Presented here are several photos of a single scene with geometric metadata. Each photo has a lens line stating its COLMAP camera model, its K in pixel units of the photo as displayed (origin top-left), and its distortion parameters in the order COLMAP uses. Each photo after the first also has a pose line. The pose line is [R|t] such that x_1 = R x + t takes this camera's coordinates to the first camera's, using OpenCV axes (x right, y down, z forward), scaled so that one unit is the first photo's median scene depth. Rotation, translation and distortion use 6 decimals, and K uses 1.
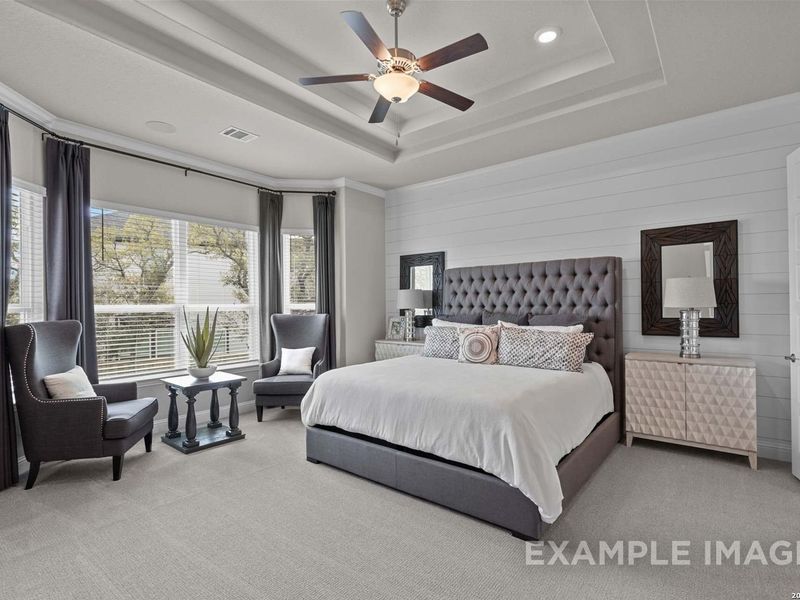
lens RADIAL K [[403.2, 0, 396.4], [0, 403.2, 307.4], [0, 0, 1]] dist [0.007269, -0.001697]
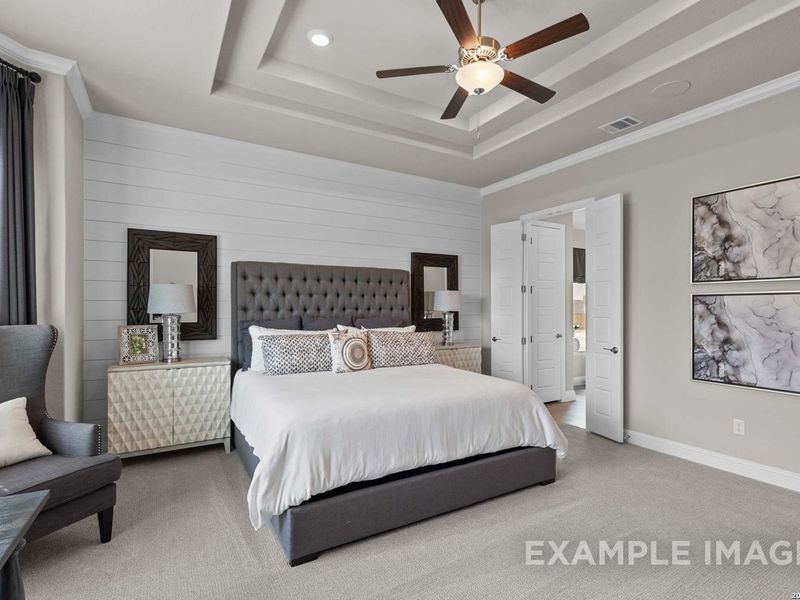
lens RADIAL K [[430.9, 0, 407.5], [0, 430.9, 299.5], [0, 0, 1]] dist [0.002220, -0.002974]
pose [[0.327320, 0.027502, 0.944513, -0.578275], [0.003089, 0.999540, -0.030175, 0.004446], [-0.944908, 0.012794, 0.327085, 0.468782]]
